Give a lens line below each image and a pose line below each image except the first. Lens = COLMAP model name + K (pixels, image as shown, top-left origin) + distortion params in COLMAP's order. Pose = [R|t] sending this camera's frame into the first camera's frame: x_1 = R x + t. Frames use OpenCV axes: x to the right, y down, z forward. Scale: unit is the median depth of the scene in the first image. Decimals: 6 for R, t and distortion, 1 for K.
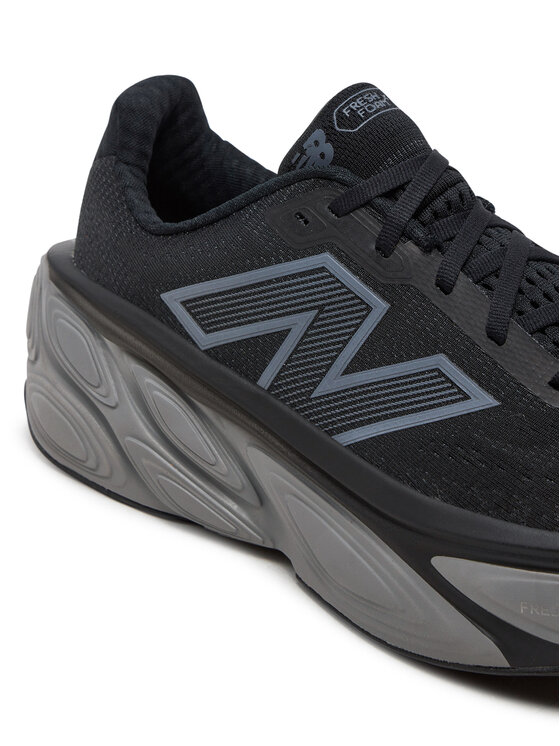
lens RADIAL K [[1837.0, 0, 280.0], [0, 1837.0, 373.0], [0, 0, 1]] dist [-0.077711, -0.205470]
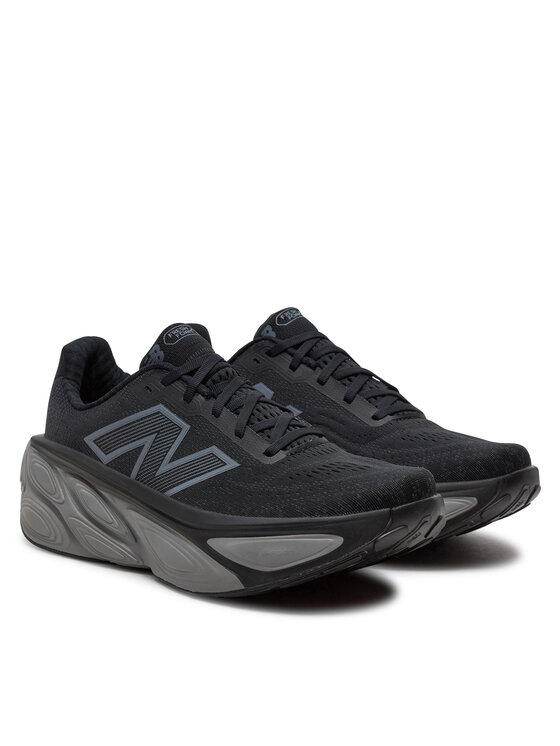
lens RADIAL K [[2183.8, 0, 280.0], [0, 2183.8, 373.0], [0, 0, 1]] dist [-0.507337, -0.515053]
pose [[0.996918, -0.049135, -0.061162, 0.292616], [0.032374, 0.967764, -0.249767, 0.481731], [0.071463, 0.247018, 0.966372, -1.240884]]
